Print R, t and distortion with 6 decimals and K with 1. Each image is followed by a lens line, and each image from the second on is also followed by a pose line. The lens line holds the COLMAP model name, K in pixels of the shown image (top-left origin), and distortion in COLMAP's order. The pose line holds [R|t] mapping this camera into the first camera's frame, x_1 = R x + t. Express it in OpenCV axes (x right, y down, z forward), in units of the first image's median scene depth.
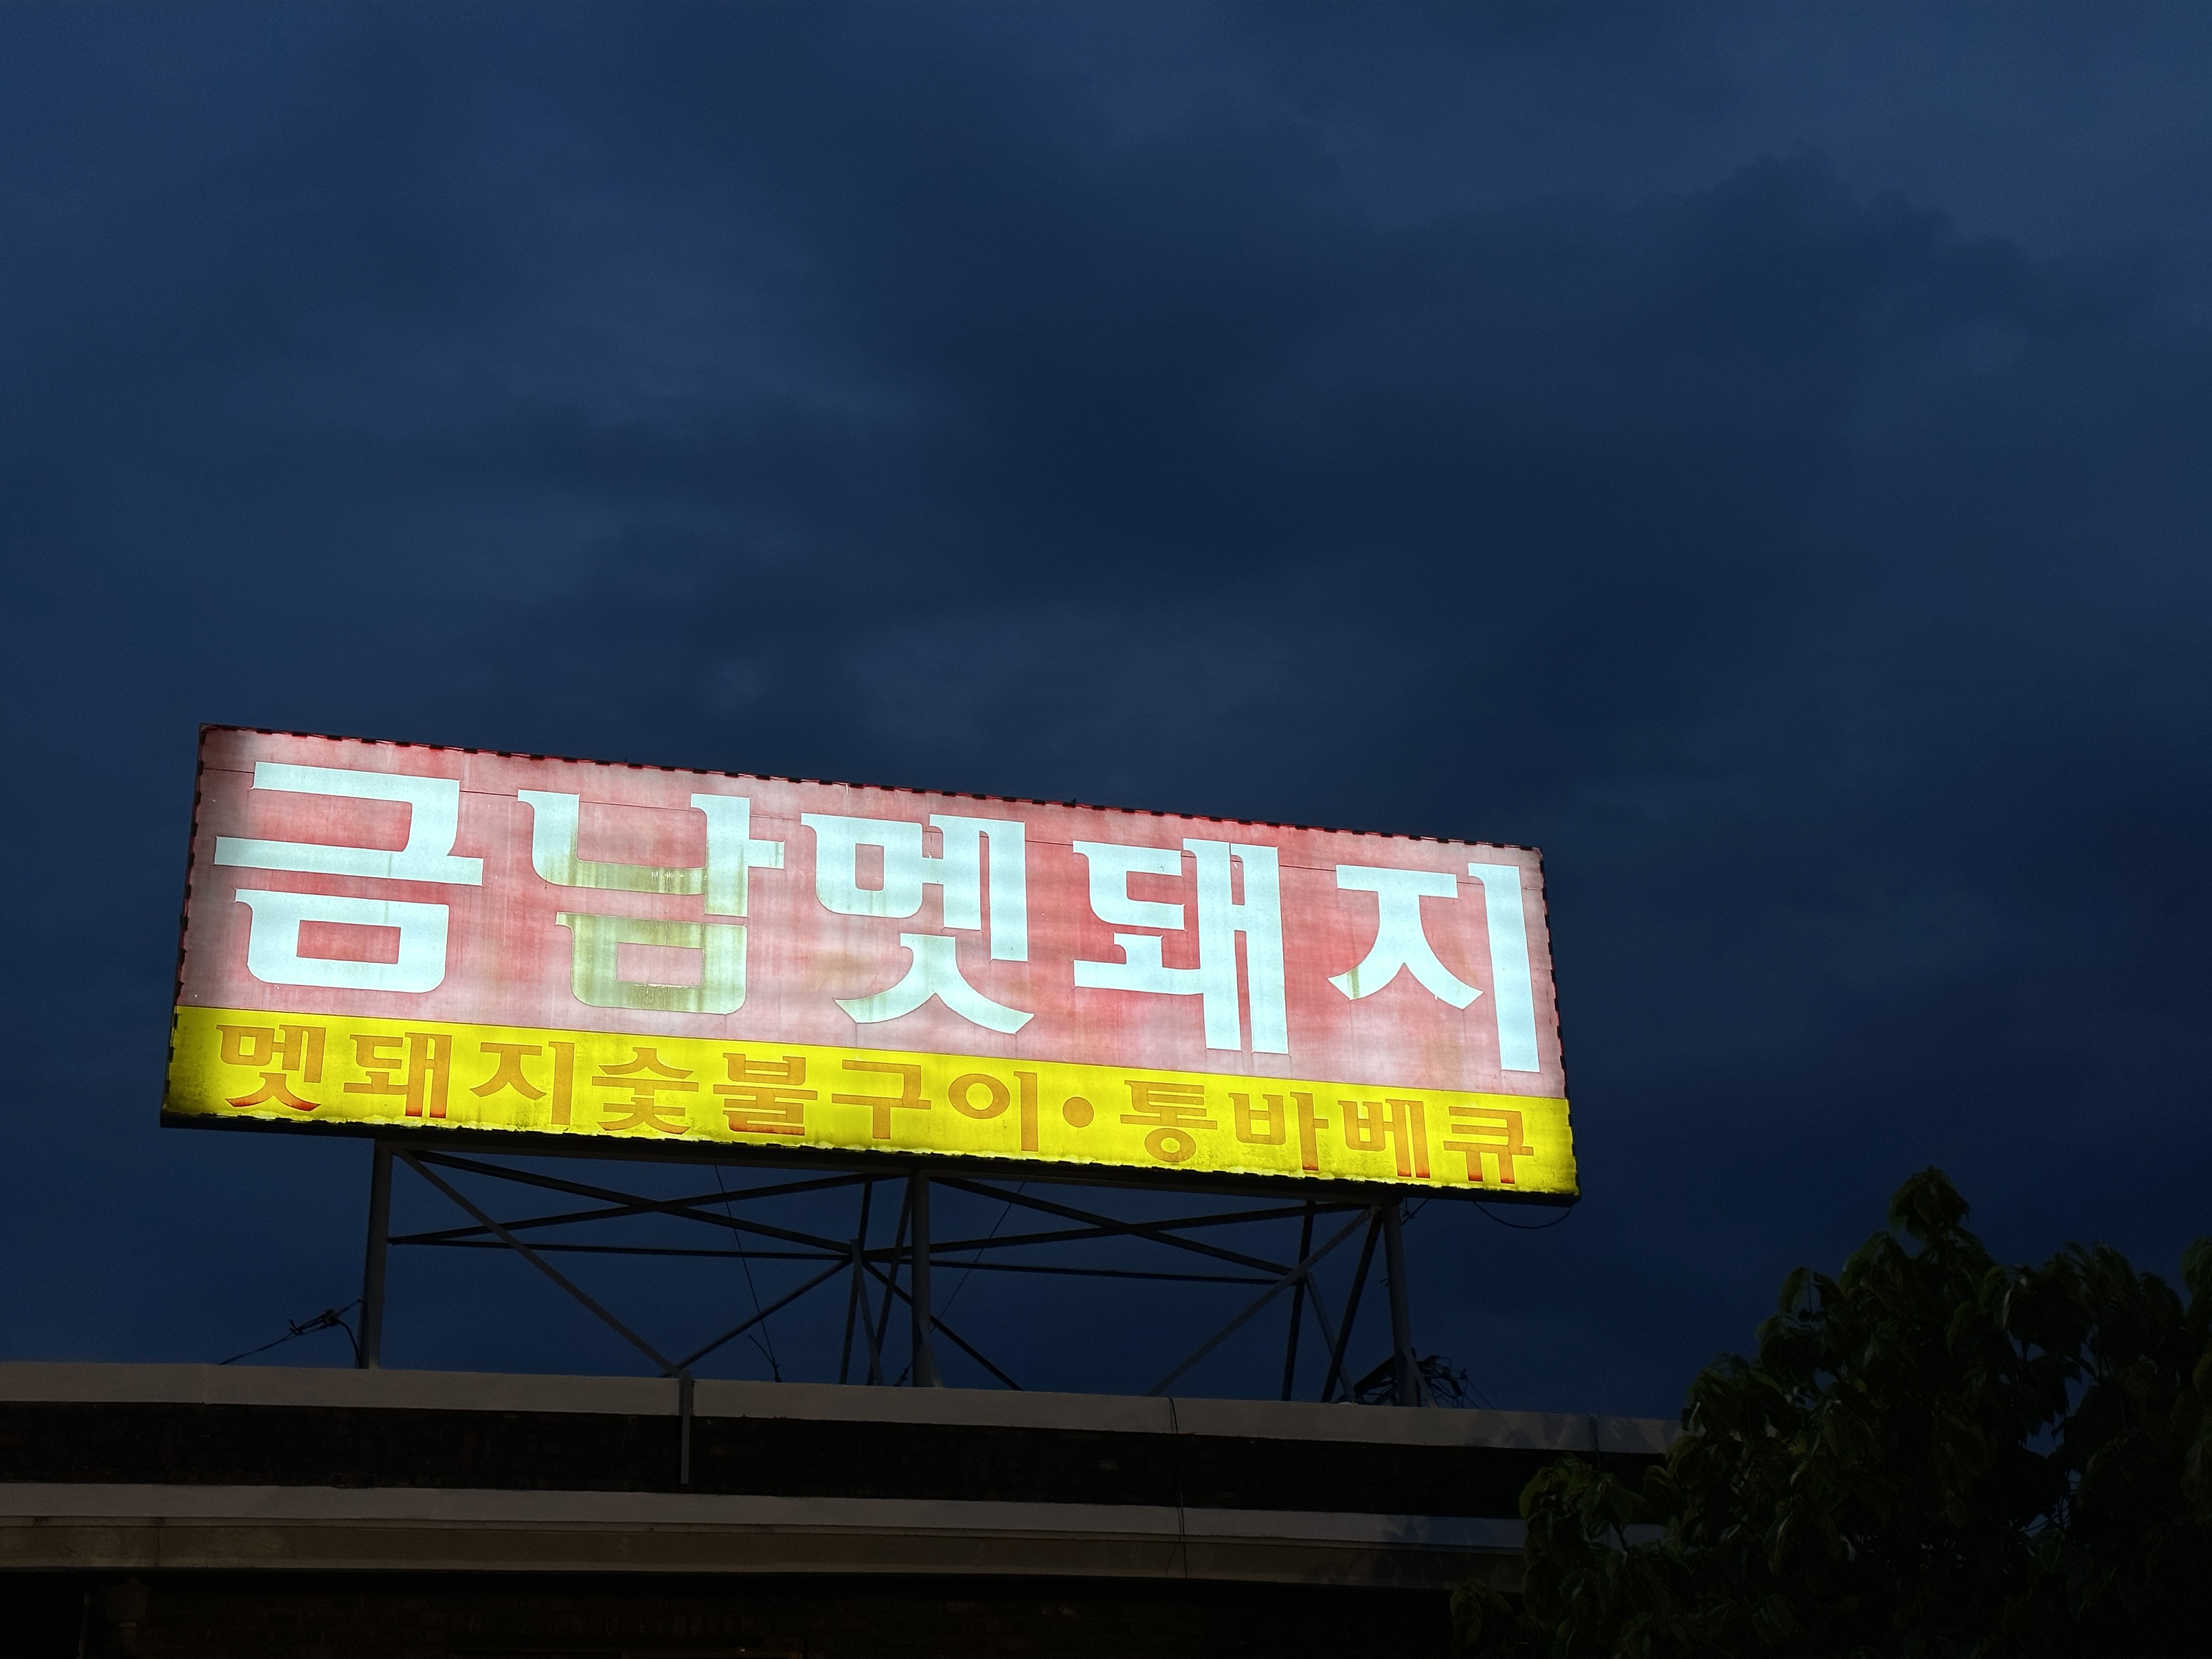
lens RADIAL K [[3053.1, 0, 1092.0], [0, 3053.1, 832.2], [0, 0, 1]] dist [0.100328, 0.000000]
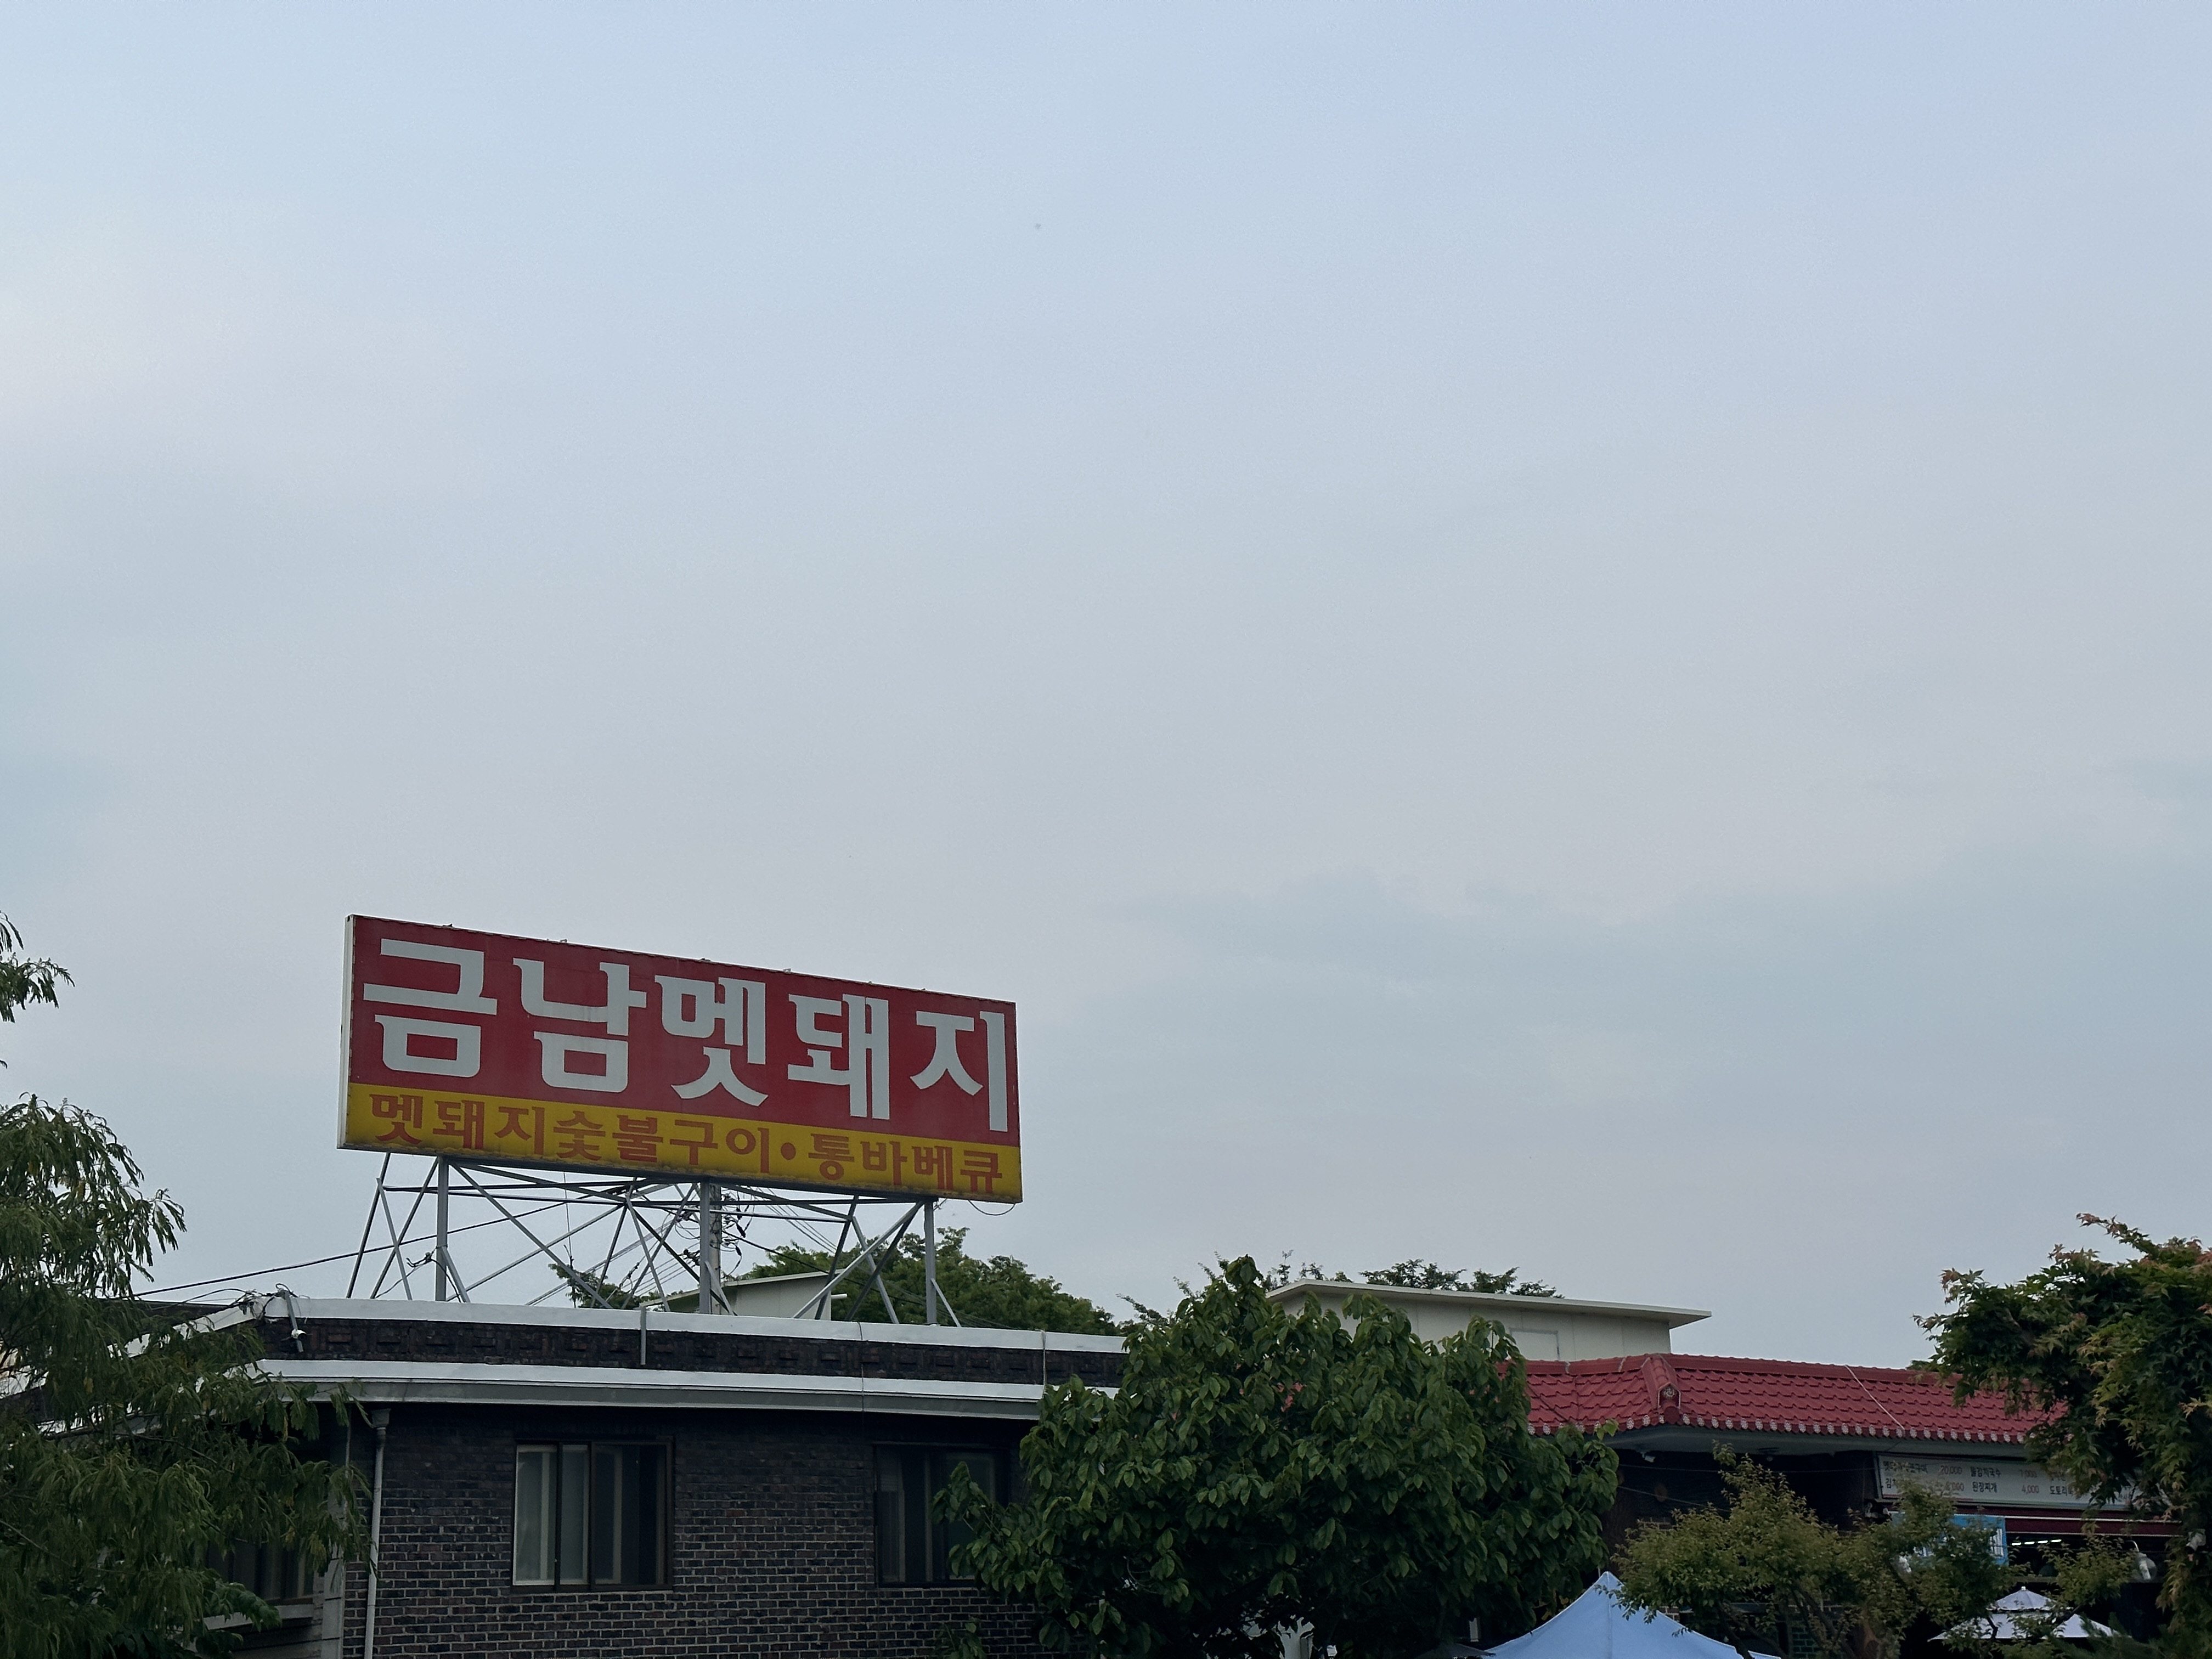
lens RADIAL K [[3053.1, 0, 1112.8], [0, 3053.1, 827.6], [0, 0, 1]] dist [0.100328, 0.000000]
pose [[0.924287, 0.101730, 0.367892, -0.524498], [-0.153020, 0.981744, 0.112973, -0.340599], [-0.349683, -0.160714, 0.922980, -0.754136]]
